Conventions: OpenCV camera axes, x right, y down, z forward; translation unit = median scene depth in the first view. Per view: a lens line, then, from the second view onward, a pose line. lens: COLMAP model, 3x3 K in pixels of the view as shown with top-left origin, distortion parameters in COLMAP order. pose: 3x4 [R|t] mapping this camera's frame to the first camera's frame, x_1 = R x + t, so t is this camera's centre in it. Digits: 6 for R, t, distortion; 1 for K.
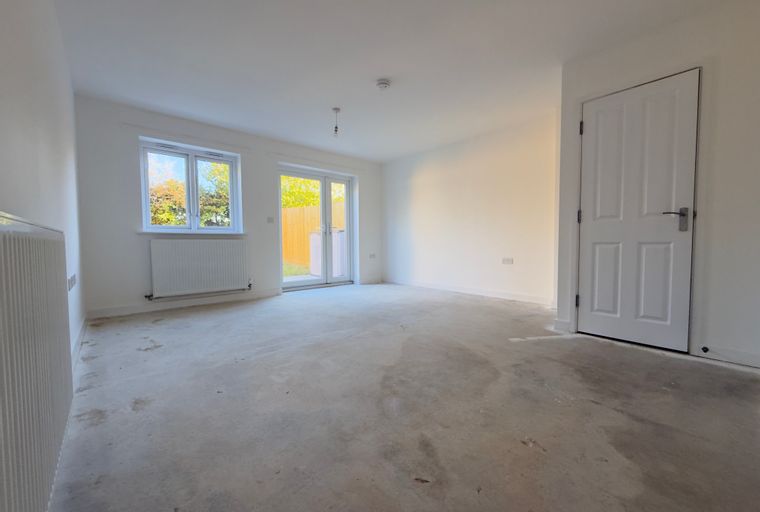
lens RADIAL K [[300.4, 0, 379.6], [0, 300.4, 259.8], [0, 0, 1]] dist [0.000573, 0.000596]
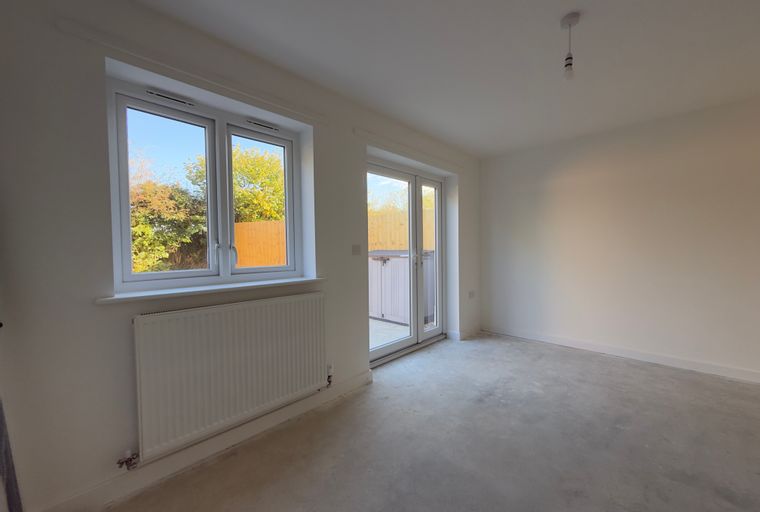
lens RADIAL K [[300.4, 0, 379.0], [0, 300.4, 259.8], [0, 0, 1]] dist [0.000573, 0.000596]
pose [[0.997588, -0.007776, 0.068974, -0.393469], [0.009263, 0.999731, -0.021264, -0.111488], [-0.068790, 0.021852, 0.997392, 0.489056]]
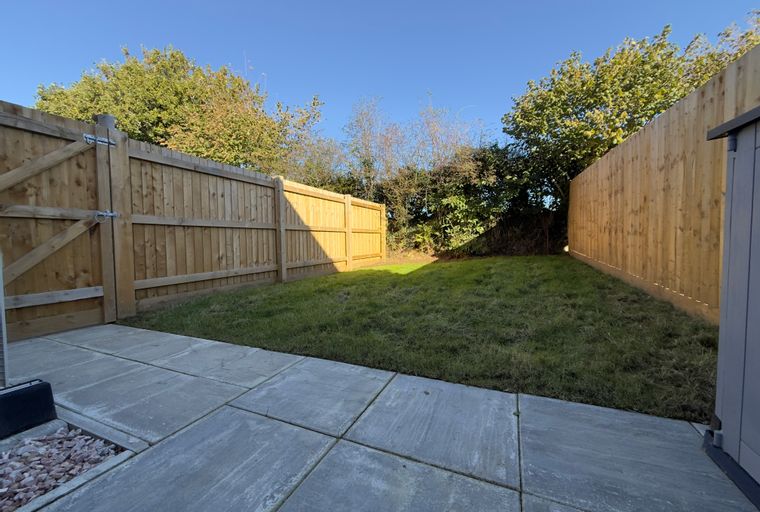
lens RADIAL K [[300.4, 0, 381.2], [0, 300.4, 255.4], [0, 0, 1]] dist [0.000573, 0.000596]
pose [[0.414762, 0.044878, -0.908823, -0.375118], [-0.038071, 0.998764, 0.031945, -0.104346], [0.909133, 0.021350, 0.415958, 0.670128]]
